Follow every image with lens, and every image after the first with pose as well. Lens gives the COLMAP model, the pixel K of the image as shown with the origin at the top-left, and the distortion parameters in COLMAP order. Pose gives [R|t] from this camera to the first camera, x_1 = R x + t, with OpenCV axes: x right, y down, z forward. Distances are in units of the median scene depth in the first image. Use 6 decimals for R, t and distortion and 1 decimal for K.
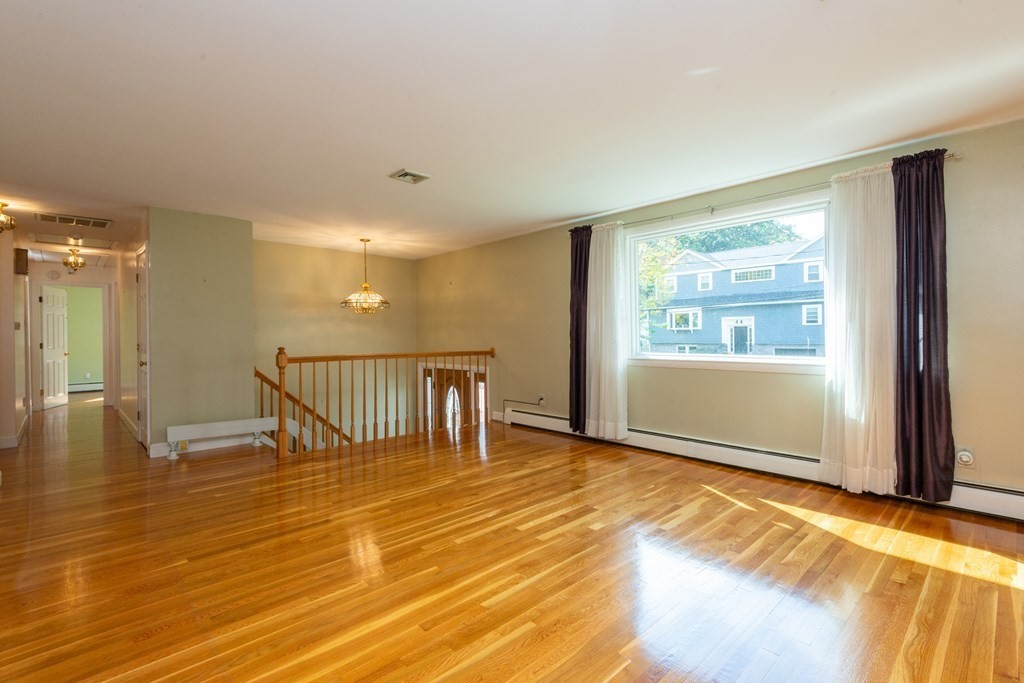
lens RADIAL K [[465.0, 0, 517.4], [0, 465.0, 330.3], [0, 0, 1]] dist [0.016034, -0.000895]
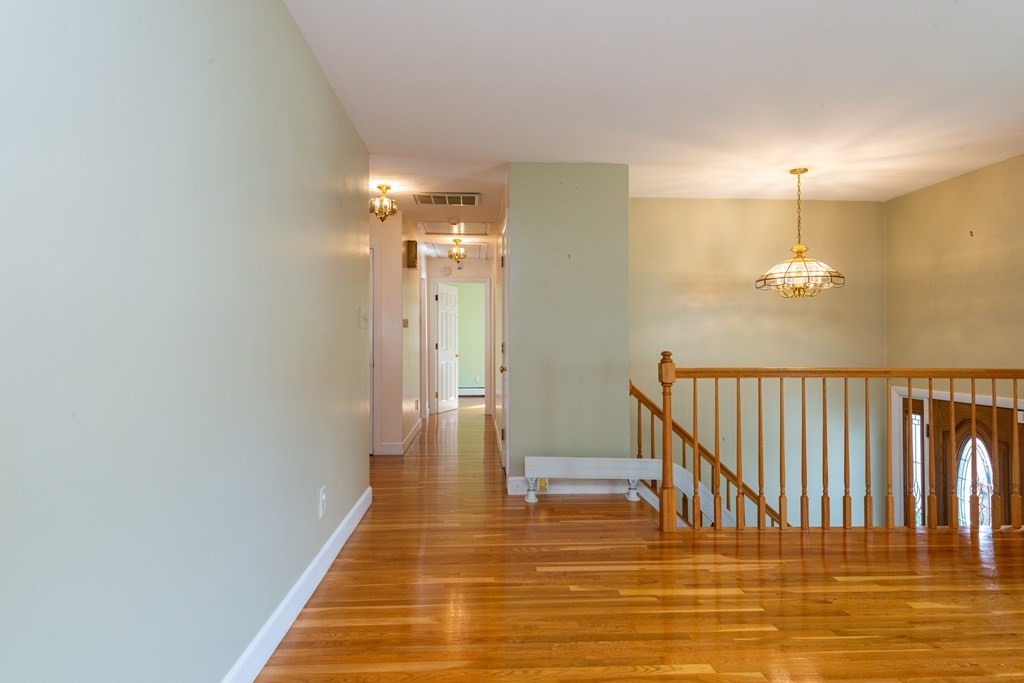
lens RADIAL K [[627.1, 0, 512.5], [0, 627.1, 330.0], [0, 0, 1]] dist [0.001058, -0.000734]
pose [[0.760156, -0.002353, -0.649737, -0.105772], [-0.002255, 0.999978, -0.006260, 0.012035], [0.649737, 0.006224, 0.760133, 0.206964]]
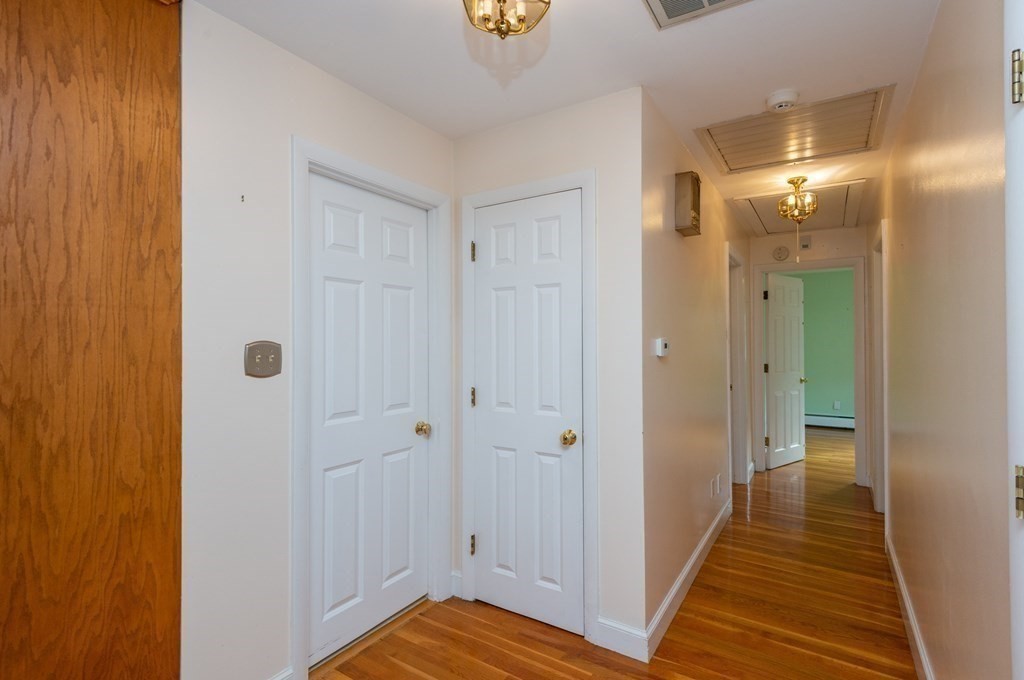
lens RADIAL K [[490.3, 0, 512.0], [0, 490.3, 340.0], [0, 0, 1]] dist [-0.002281, -0.000433]
pose [[0.235096, 0.003637, -0.971965, -0.676496], [0.011566, 0.999912, 0.006539, -0.019659], [0.971903, -0.012779, 0.235033, 0.773972]]
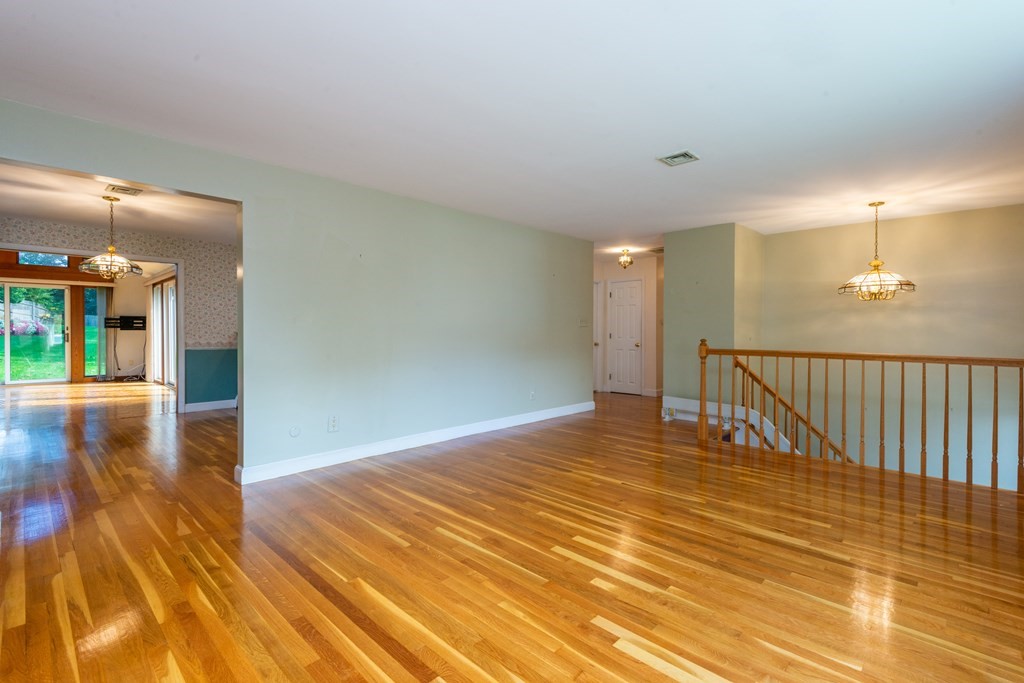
lens RADIAL K [[465.0, 0, 517.4], [0, 465.0, 330.3], [0, 0, 1]] dist [0.016034, -0.000895]
pose [[0.051966, 0.009049, -0.998608, 0.476707], [0.006651, 0.999934, 0.009407, 0.002423], [0.998627, -0.007130, 0.051902, 0.434680]]
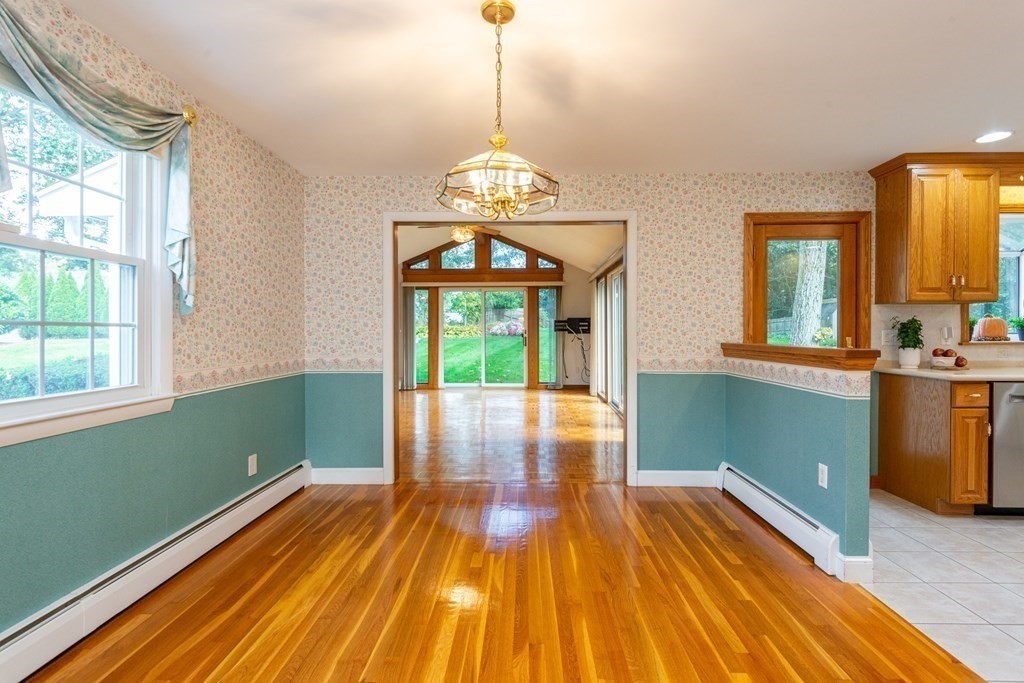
lens RADIAL K [[492.3, 0, 512.0], [0, 492.3, 341.5], [0, 0, 1]] dist [0.000764, -0.000062]
pose [[-0.705948, 0.023955, -0.707858, -0.166233], [0.011609, 0.999685, 0.022253, -0.005364], [0.708168, 0.007492, -0.706004, -0.001159]]
